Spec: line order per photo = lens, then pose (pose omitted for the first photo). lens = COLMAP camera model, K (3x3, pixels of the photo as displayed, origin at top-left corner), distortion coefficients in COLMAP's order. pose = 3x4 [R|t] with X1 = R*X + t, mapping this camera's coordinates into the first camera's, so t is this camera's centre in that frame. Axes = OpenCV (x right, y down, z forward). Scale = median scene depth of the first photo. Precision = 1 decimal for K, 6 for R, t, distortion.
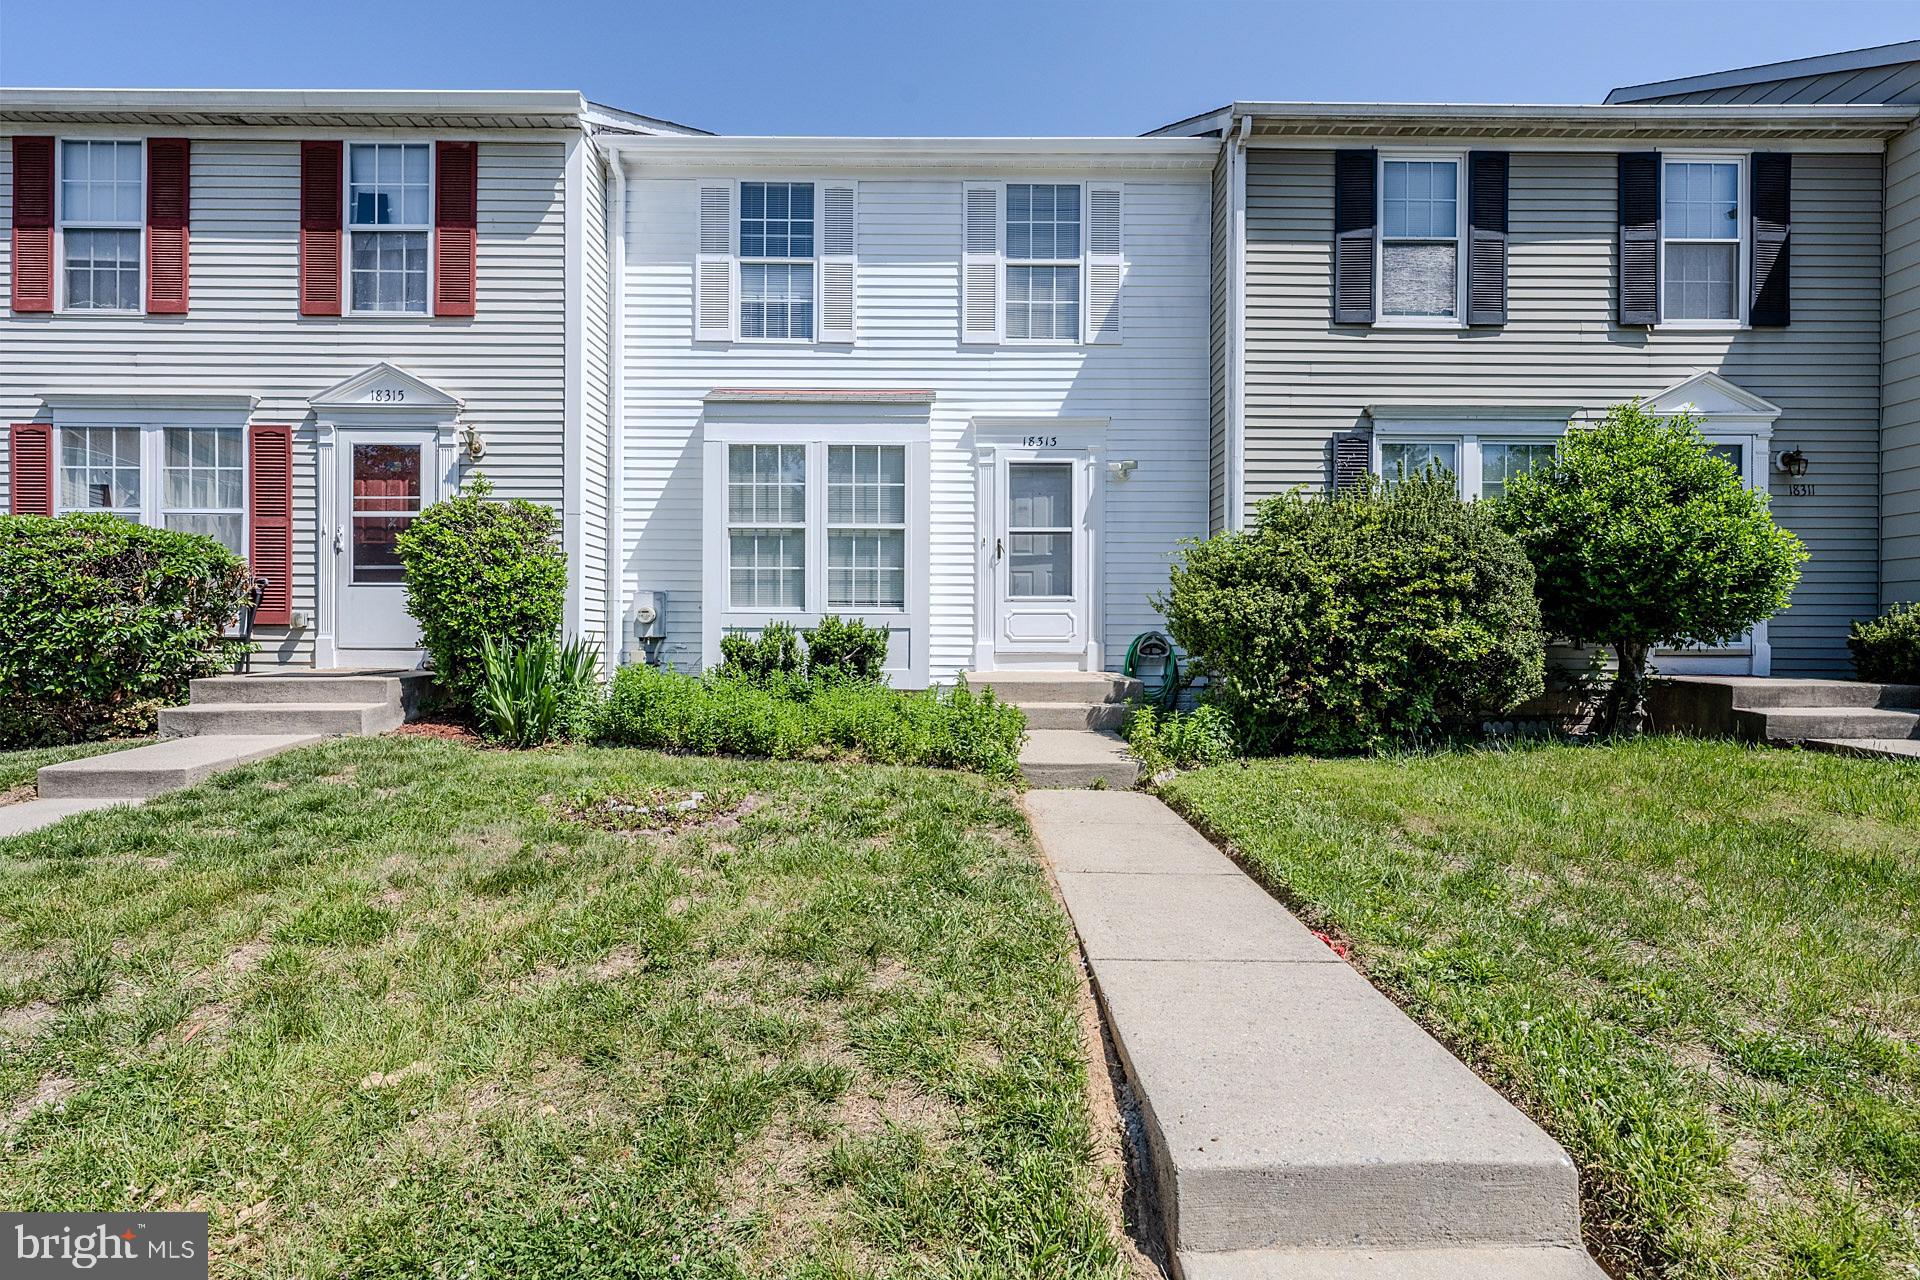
lens RADIAL K [[904.3, 0, 959.4], [0, 904.3, 639.6], [0, 0, 1]] dist [-0.004702, 0.001309]
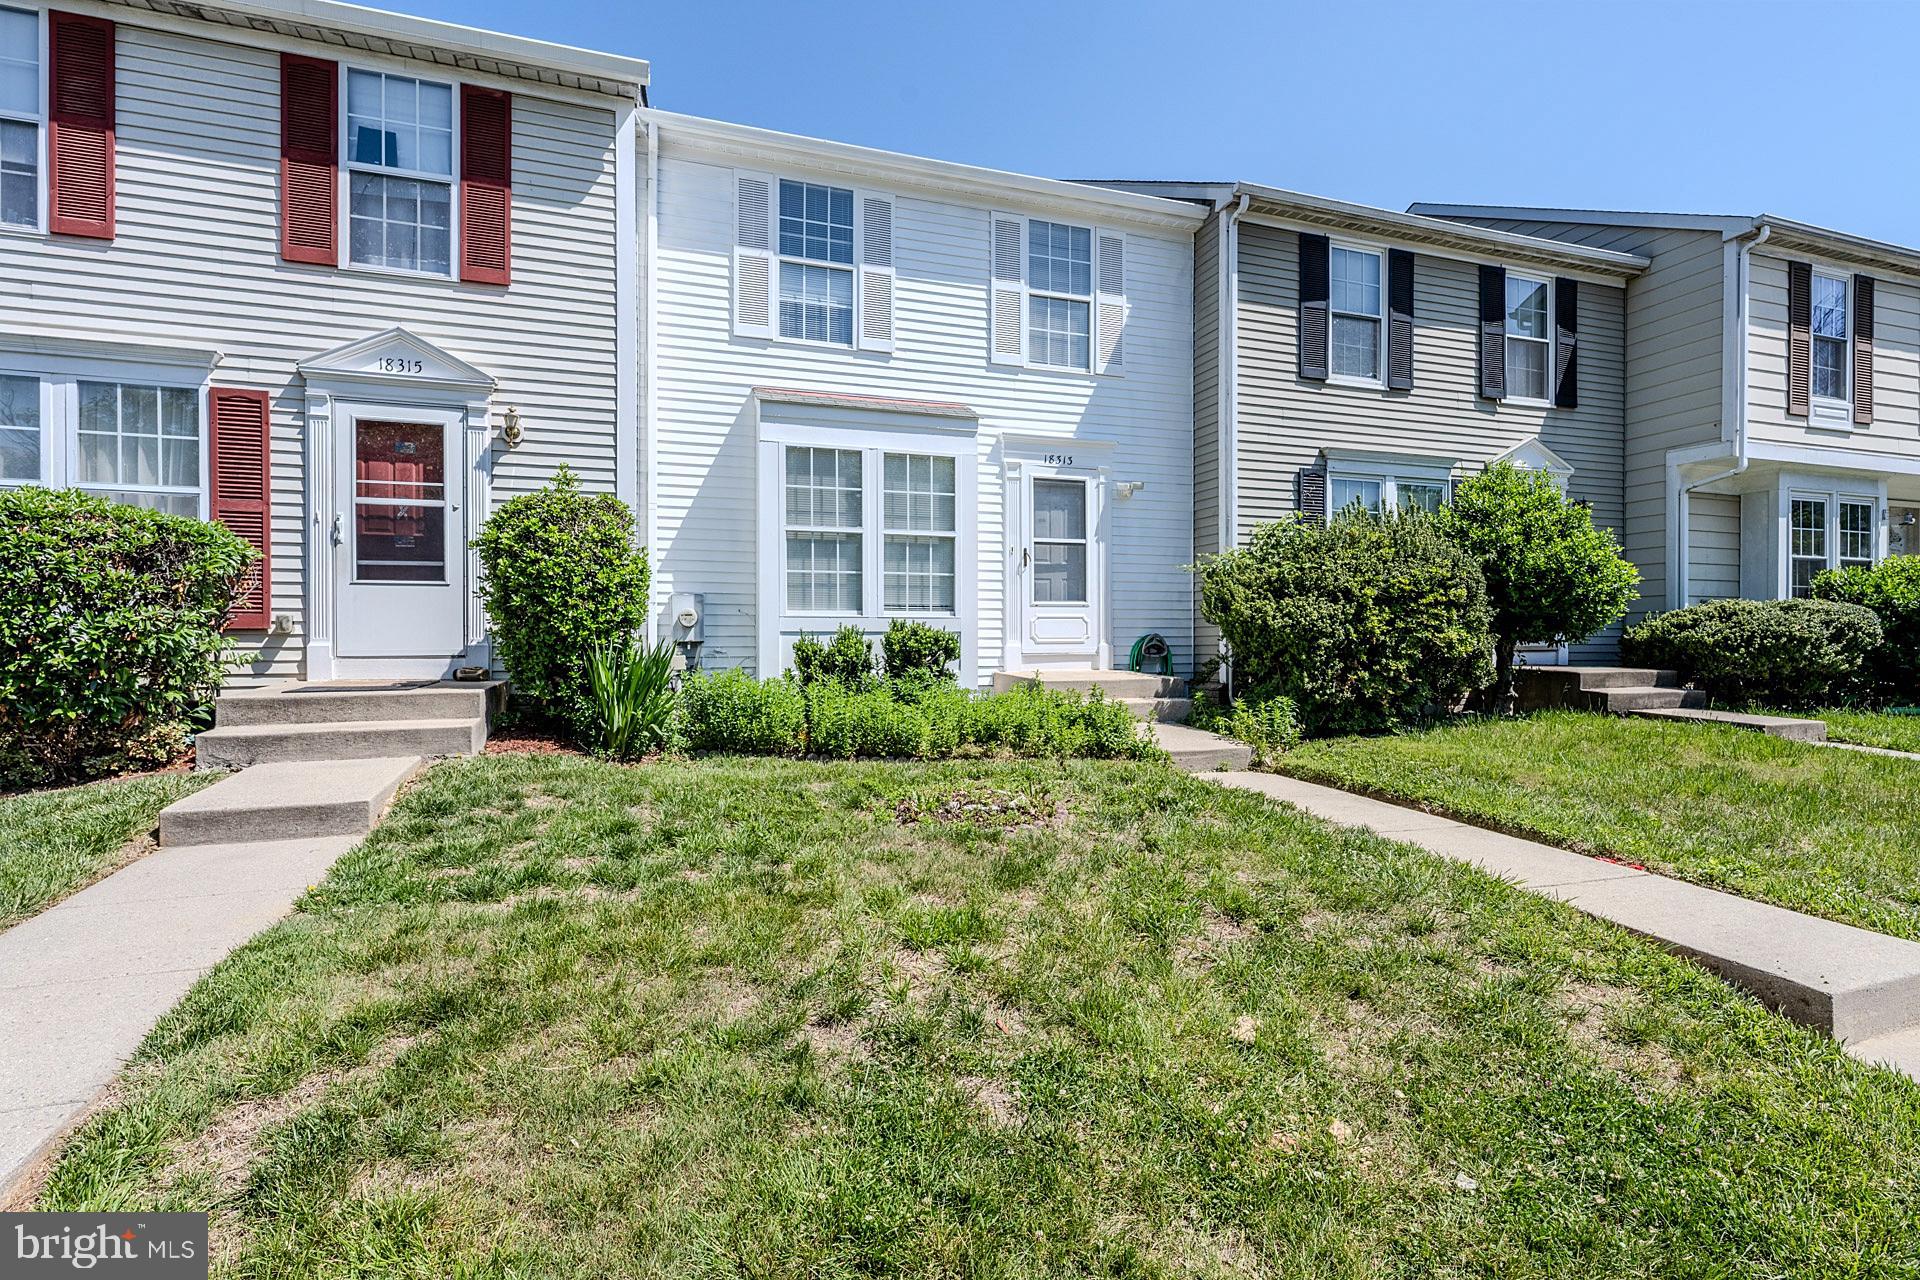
lens RADIAL K [[904.3, 0, 957.1], [0, 904.3, 639.5], [0, 0, 1]] dist [-0.004702, 0.001309]
pose [[0.948208, -0.005370, 0.317605, -0.402034], [0.004885, 0.999985, 0.002324, -0.005984], [-0.317613, -0.000652, 0.948220, 0.005229]]
